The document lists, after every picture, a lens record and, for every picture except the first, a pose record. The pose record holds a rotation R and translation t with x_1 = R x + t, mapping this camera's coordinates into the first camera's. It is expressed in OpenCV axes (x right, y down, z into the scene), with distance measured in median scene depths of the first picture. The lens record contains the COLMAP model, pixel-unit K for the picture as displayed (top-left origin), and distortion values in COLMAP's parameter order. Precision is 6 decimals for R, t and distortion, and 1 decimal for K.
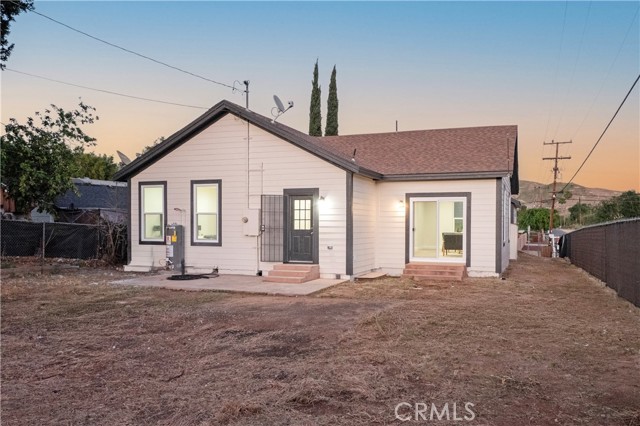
lens RADIAL K [[487.5, 0, 320.0], [0, 487.5, 213.0], [0, 0, 1]] dist [0.004351, 0.000541]
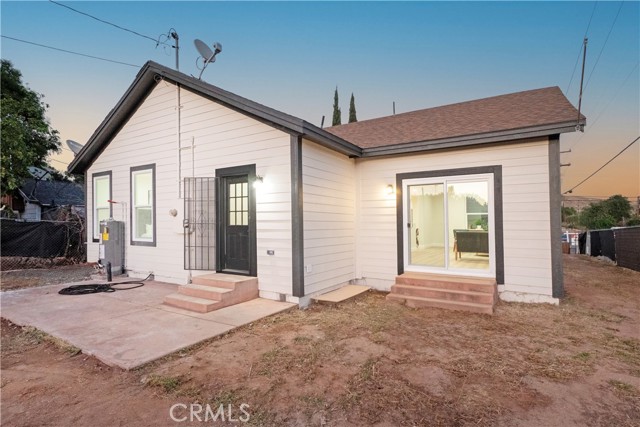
lens RADIAL K [[269.8, 0, 318.6], [0, 269.8, 208.5], [0, 0, 1]] dist [-0.000582, -0.000088]
pose [[0.977982, -0.015967, -0.208077, 0.153563], [0.008379, 0.999269, -0.037298, 0.024547], [0.208520, 0.034734, 0.977401, 0.625281]]
